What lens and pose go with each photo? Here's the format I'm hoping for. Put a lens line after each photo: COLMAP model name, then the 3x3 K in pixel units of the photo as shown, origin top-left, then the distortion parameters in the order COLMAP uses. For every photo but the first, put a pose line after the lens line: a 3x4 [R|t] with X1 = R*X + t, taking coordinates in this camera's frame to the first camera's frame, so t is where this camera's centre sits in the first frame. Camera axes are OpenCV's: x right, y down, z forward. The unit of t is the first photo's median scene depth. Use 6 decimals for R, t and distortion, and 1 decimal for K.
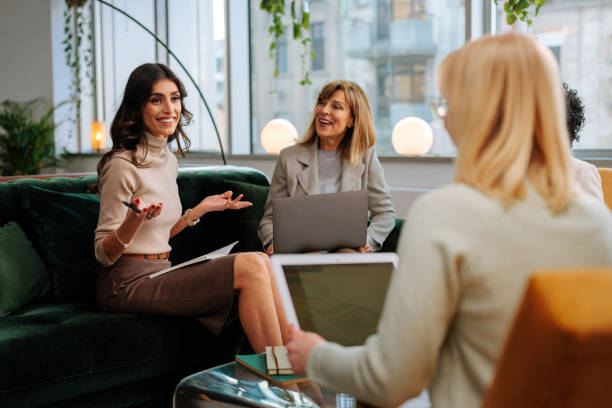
lens RADIAL K [[905.7, 0, 306.0], [0, 905.7, 204.0], [0, 0, 1]] dist [0.011069, -0.020013]
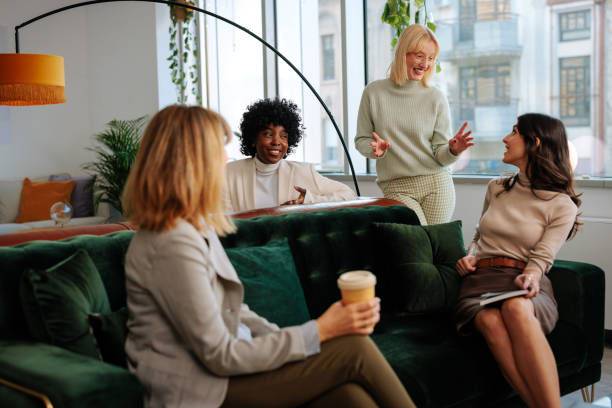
lens RADIAL K [[885.0, 0, 296.4], [0, 885.0, 203.9], [0, 0, 1]] dist [0.023647, 0.027432]
pose [[0.995826, -0.007590, -0.090960, -0.046186], [0.007712, 0.999970, 0.000986, -0.022761], [0.090950, -0.001683, 0.995854, 0.065655]]
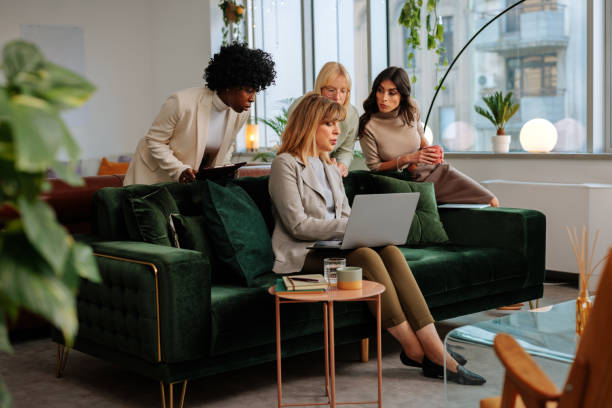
lens RADIAL K [[909.1, 0, 296.2], [0, 909.1, 204.5], [0, 0, 1]] dist [0.022647, 0.042994]
pose [[0.988921, -0.002477, -0.148421, -0.007502], [0.003623, 0.999966, 0.007453, 0.000218], [0.148397, -0.007908, 0.988896, -0.110845]]
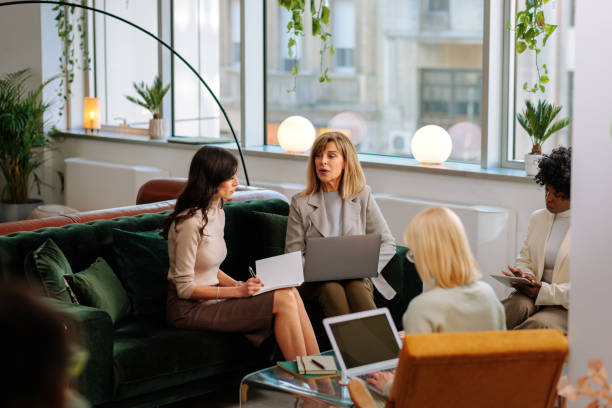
lens RADIAL K [[1499.3, 0, 314.8], [0, 1499.3, 203.5], [0, 0, 1]] dist [0.034328, 0.031981]
pose [[0.999903, 0.013440, -0.003780, -0.002454], [-0.013175, 0.997930, 0.062950, -0.084621], [0.004618, -0.062894, 0.998010, -0.491570]]
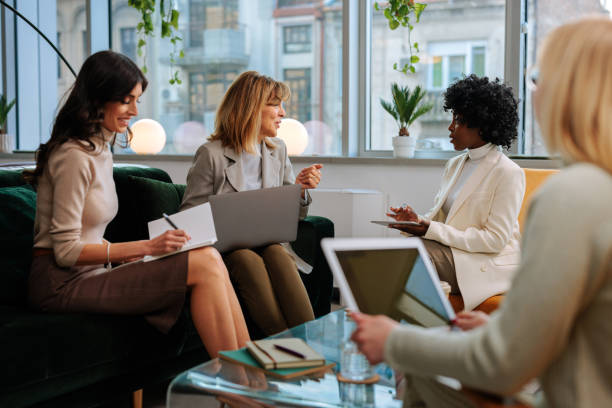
lens RADIAL K [[897.1, 0, 295.9], [0, 897.1, 206.2], [0, 0, 1]] dist [0.014434, 0.009635]
pose [[0.977216, -0.000230, 0.212247, -0.064512], [0.001820, 0.999972, -0.007298, 0.006666], [-0.212239, 0.007518, 0.977189, 0.017803]]
